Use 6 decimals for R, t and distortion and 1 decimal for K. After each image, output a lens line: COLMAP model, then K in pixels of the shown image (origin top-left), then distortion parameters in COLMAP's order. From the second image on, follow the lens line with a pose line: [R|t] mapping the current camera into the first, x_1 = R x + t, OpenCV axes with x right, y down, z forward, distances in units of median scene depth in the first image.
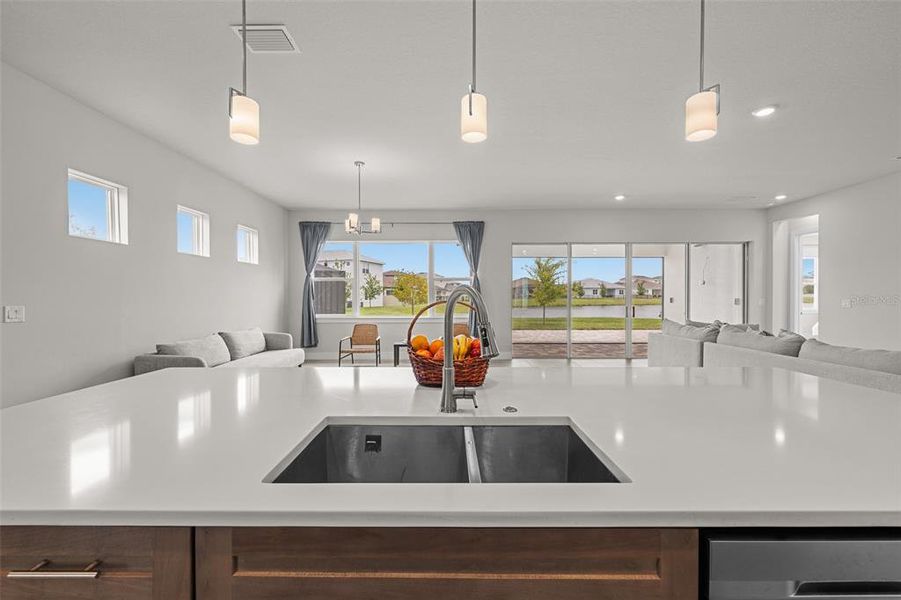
lens RADIAL K [[357.9, 0, 449.3], [0, 357.9, 301.5], [0, 0, 1]] dist [-0.001527, -0.000480]
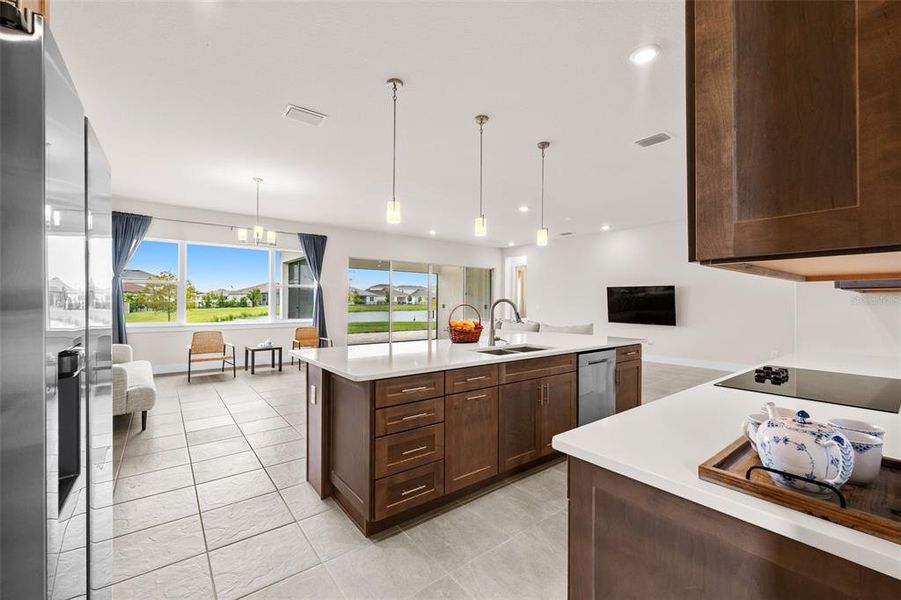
lens RADIAL K [[370.8, 0, 449.1], [0, 370.8, 302.8], [0, 0, 1]] dist [-0.000506, -0.000065]
pose [[0.790289, 0.004163, 0.612721, -0.311936], [0.004679, 0.999907, -0.012828, 0.003956], [-0.612717, 0.013005, 0.790196, -0.157663]]
